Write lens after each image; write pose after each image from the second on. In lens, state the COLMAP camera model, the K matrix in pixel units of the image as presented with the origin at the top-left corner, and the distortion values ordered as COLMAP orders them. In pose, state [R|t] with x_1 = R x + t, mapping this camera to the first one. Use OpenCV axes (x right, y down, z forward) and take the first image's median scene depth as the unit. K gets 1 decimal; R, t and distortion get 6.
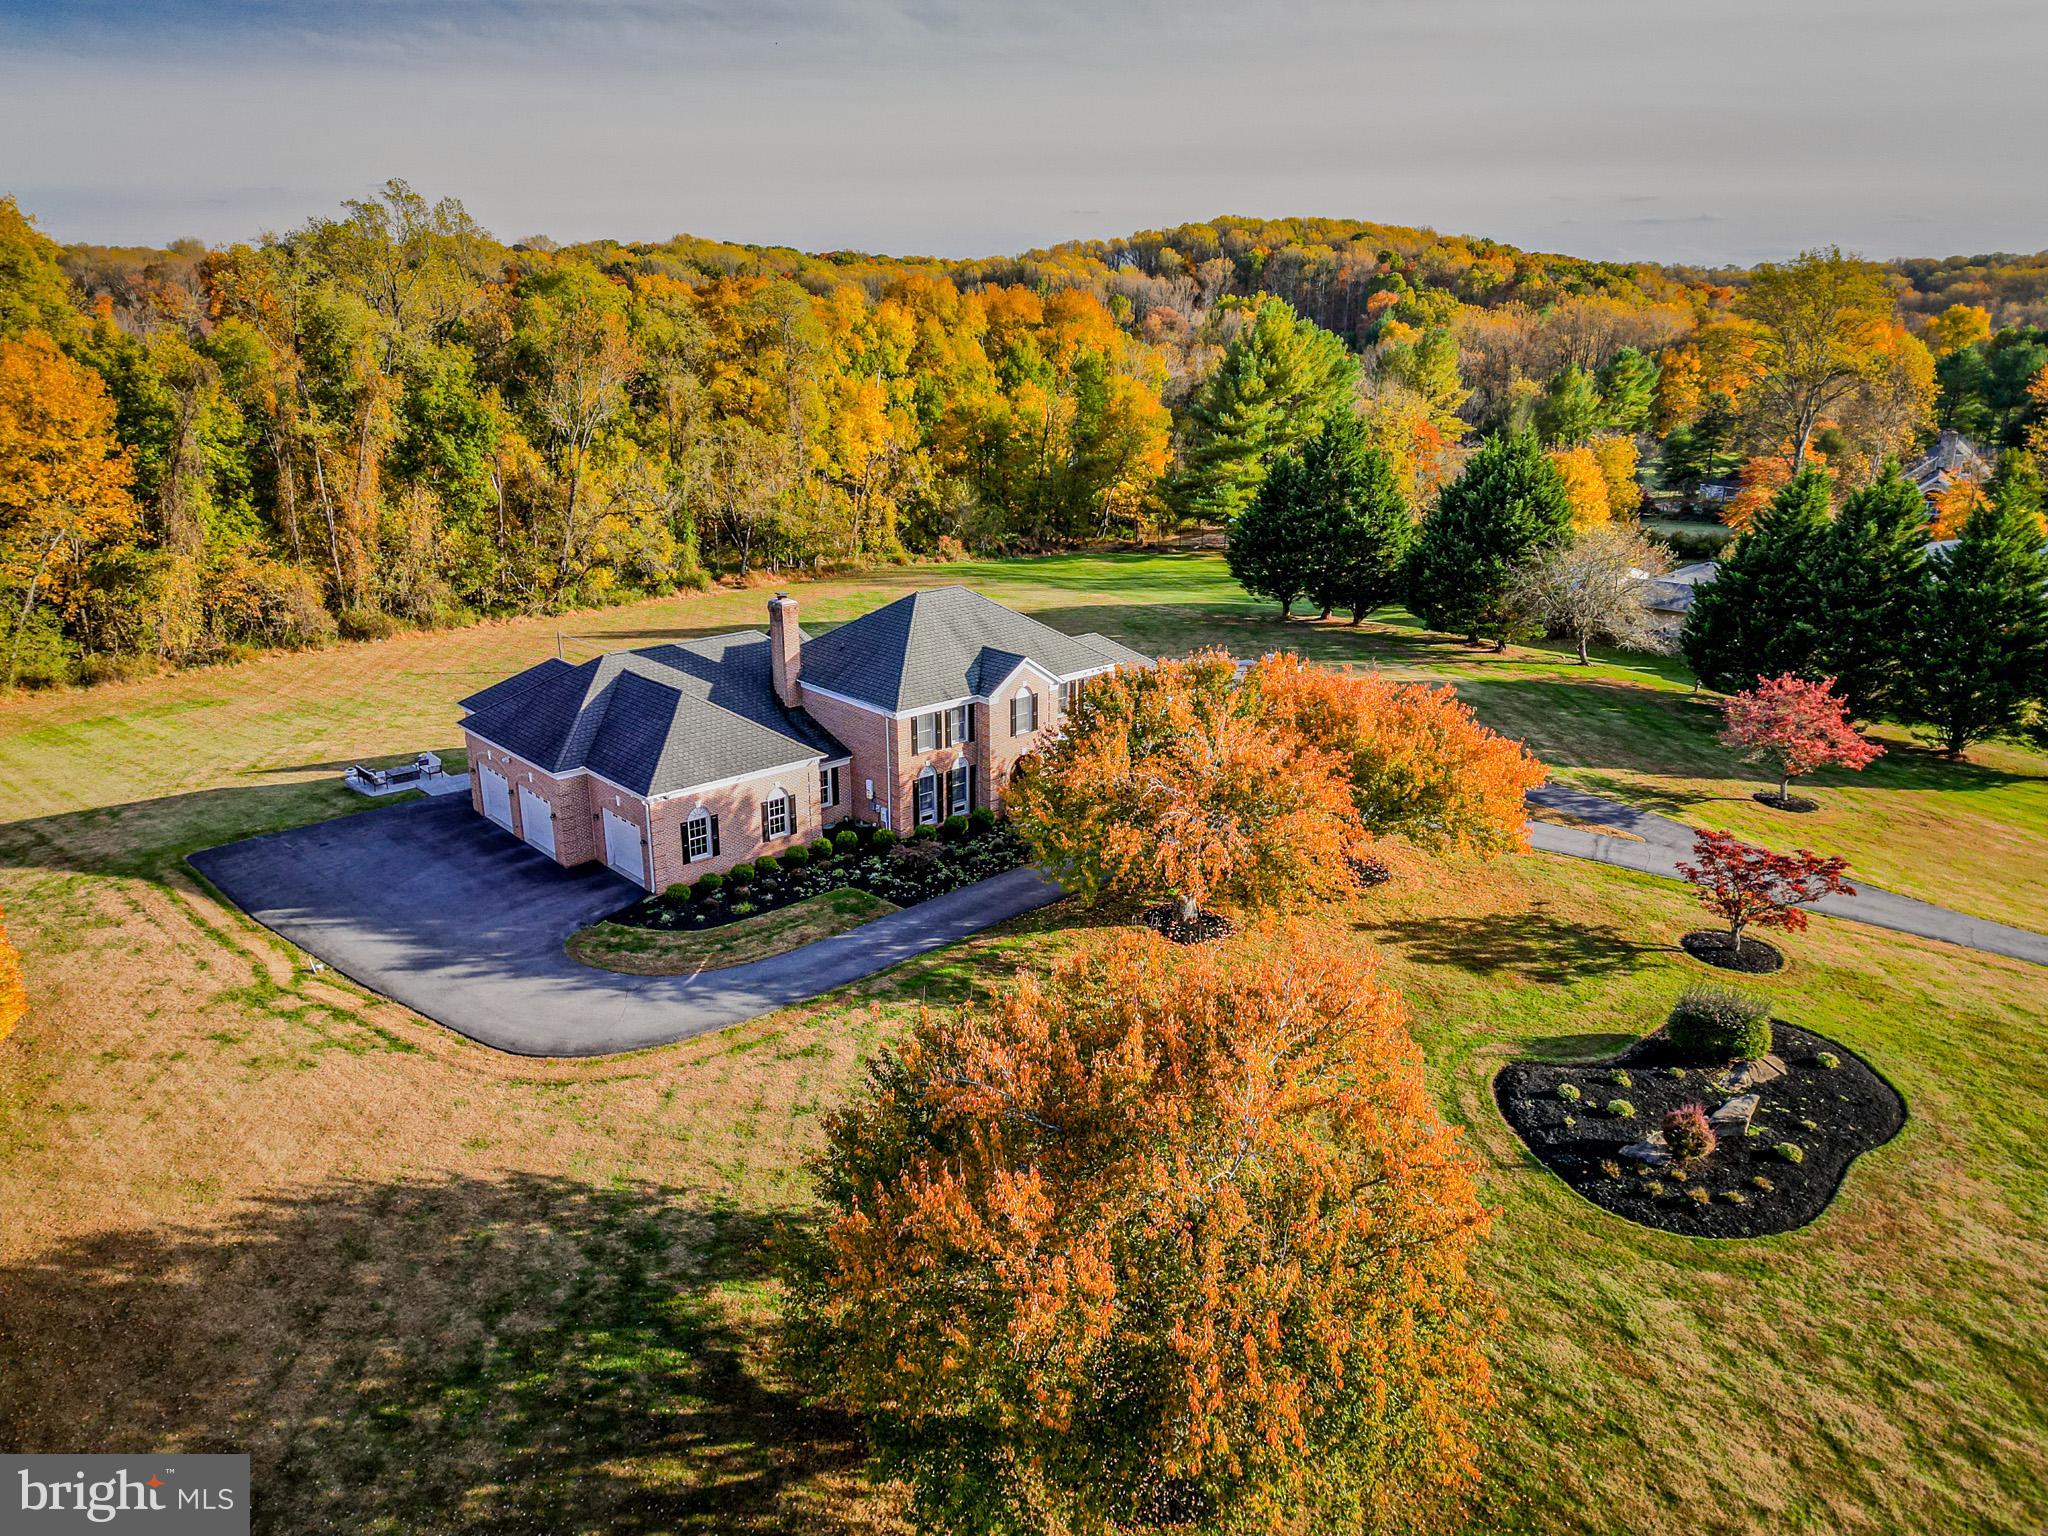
lens RADIAL K [[1425.1, 0, 1024.0], [0, 1425.1, 768.0], [0, 0, 1]] dist [0.081163, -0.038443]
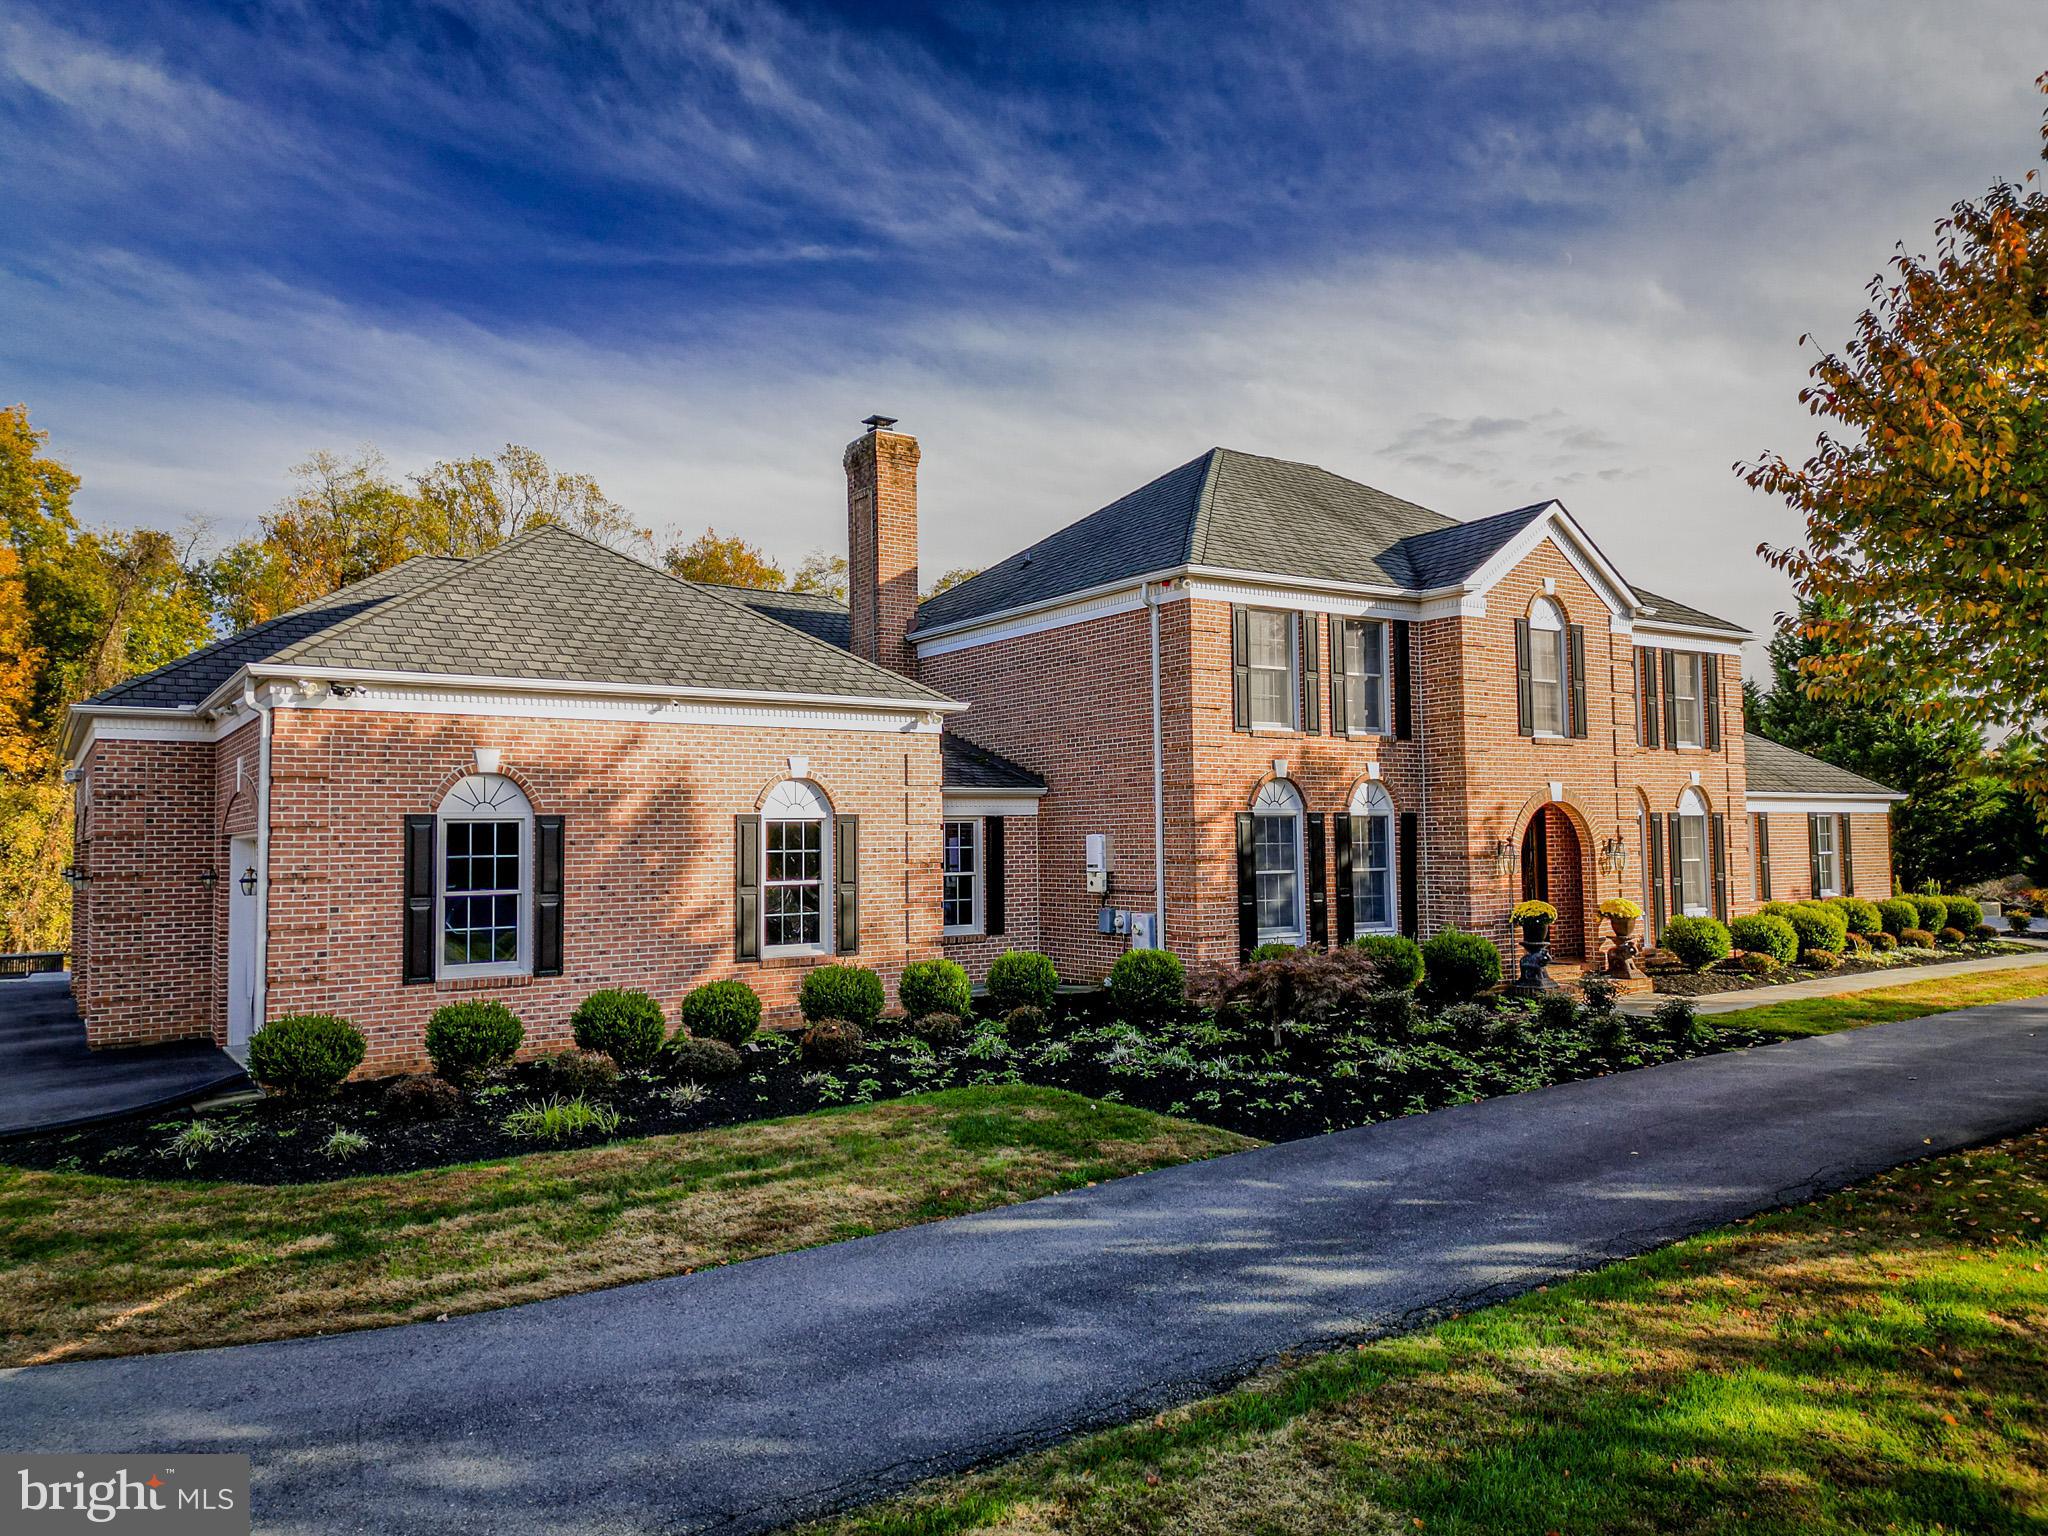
lens RADIAL K [[1425.1, 0, 1024.0], [0, 1425.1, 768.0], [0, 0, 1]] dist [0.081163, -0.038443]
pose [[0.991242, -0.021015, -0.130376, -0.082406], [-0.027402, 0.933037, -0.358736, 0.112392], [0.129185, 0.359167, 0.924289, 0.694790]]
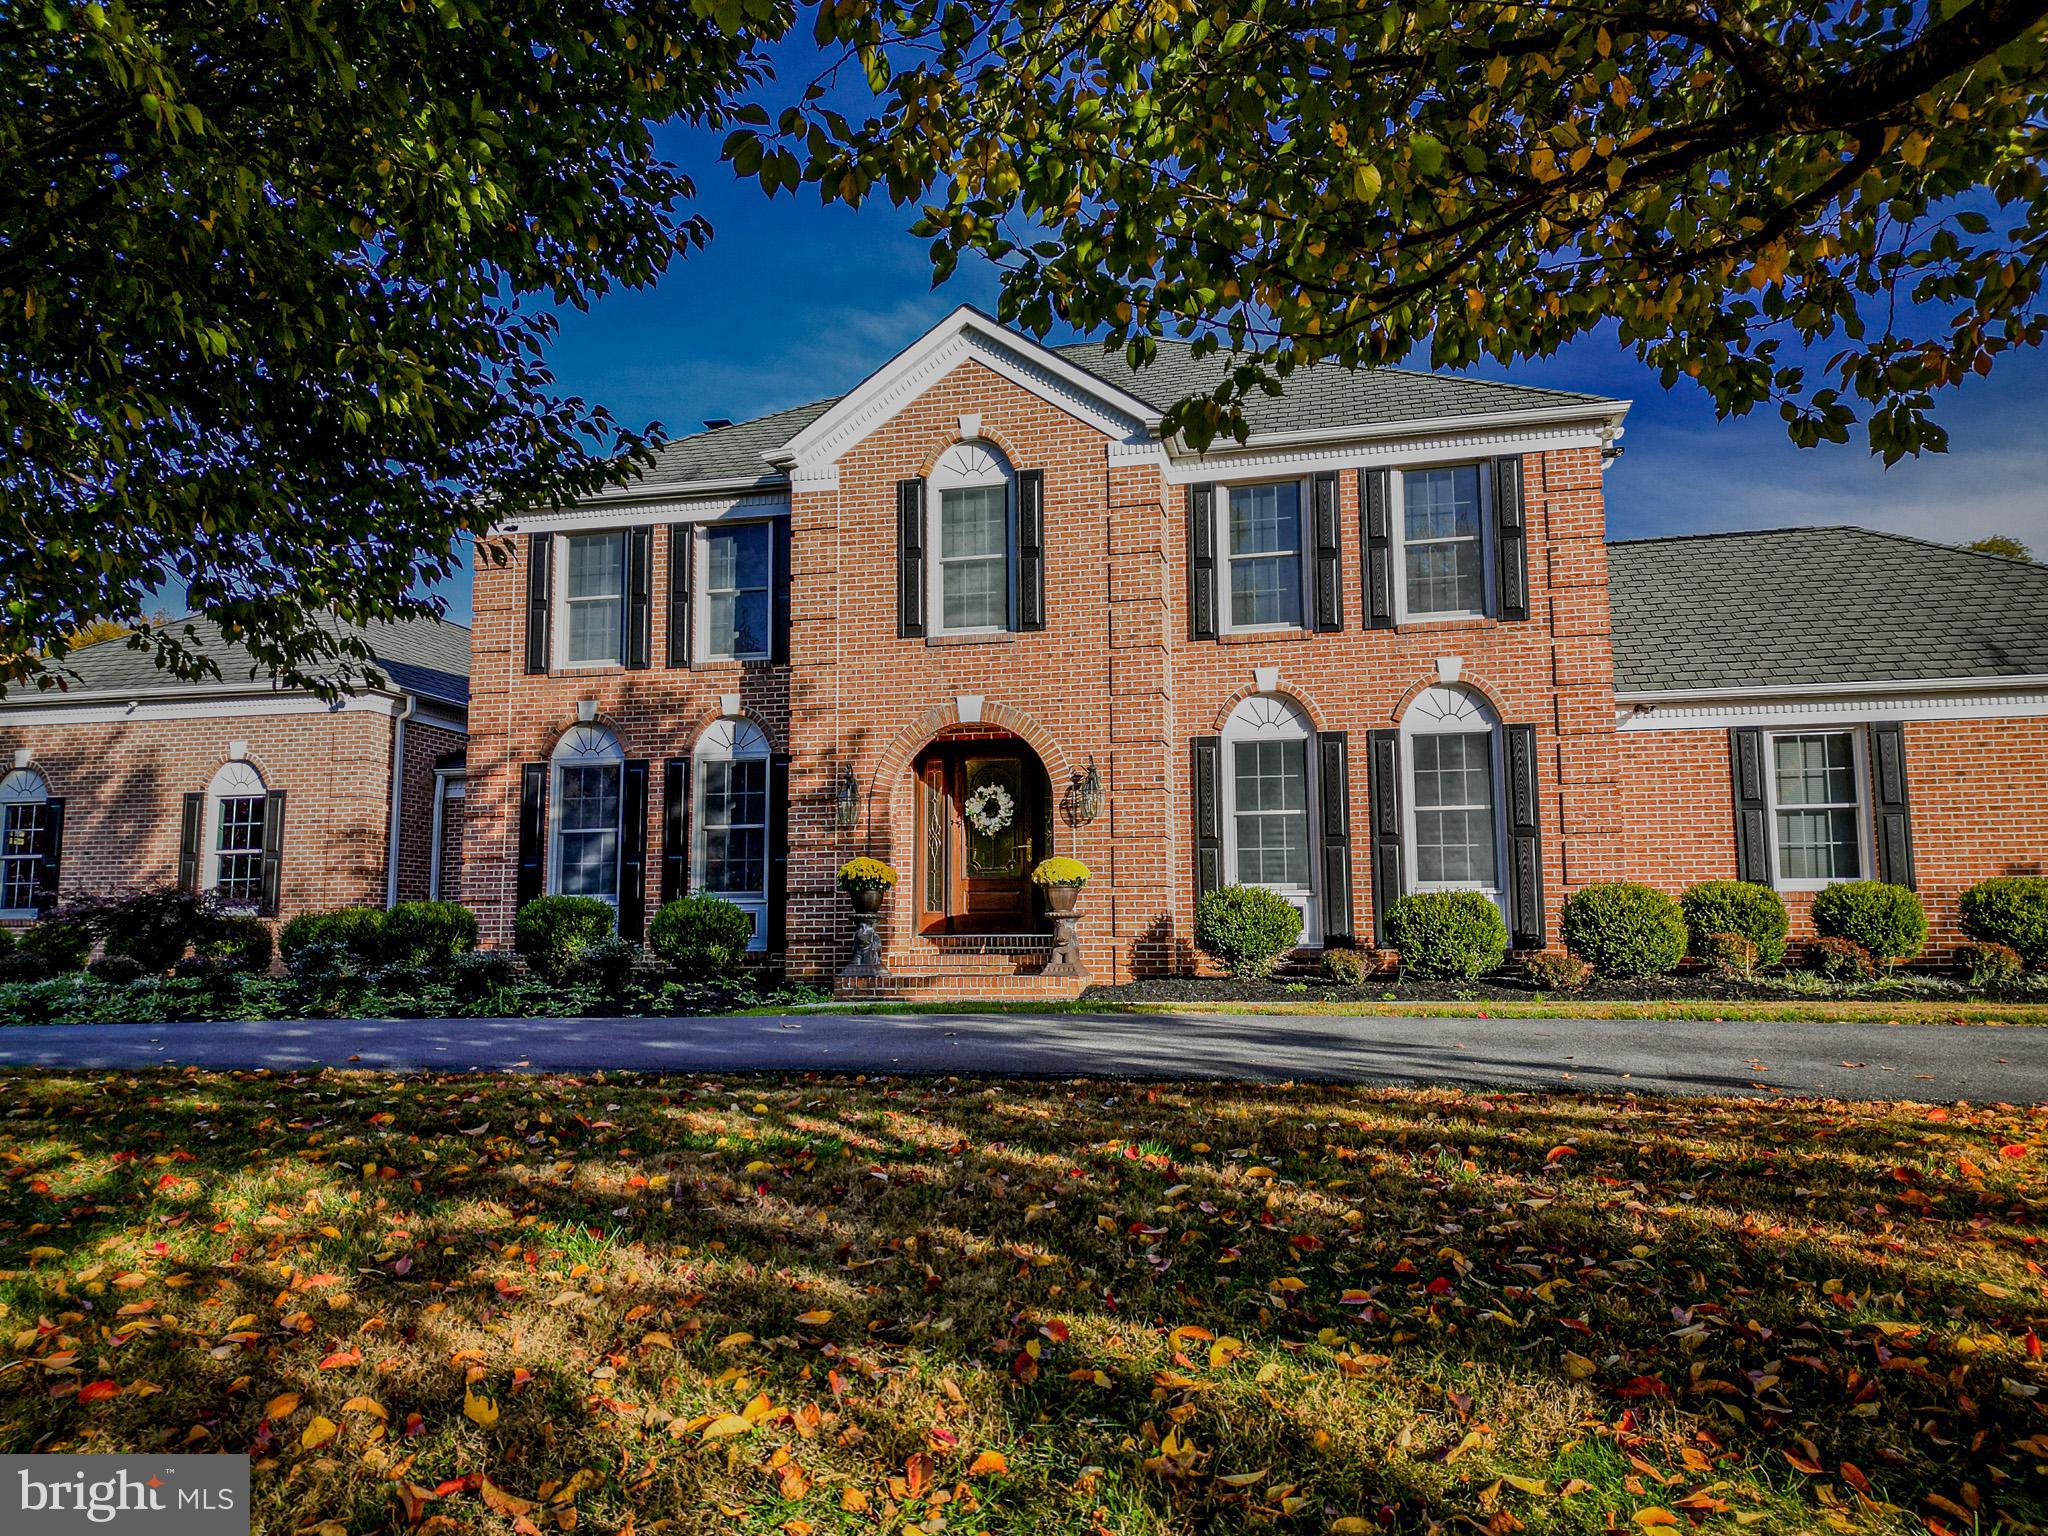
lens RADIAL K [[1425.1, 0, 1024.0], [0, 1425.1, 768.0], [0, 0, 1]] dist [0.081163, -0.038443]
pose [[0.591660, -0.091599, -0.800967, 0.204103], [-0.240880, 0.928053, -0.284066, 0.065128], [0.769360, 0.361008, 0.527028, 0.920437]]
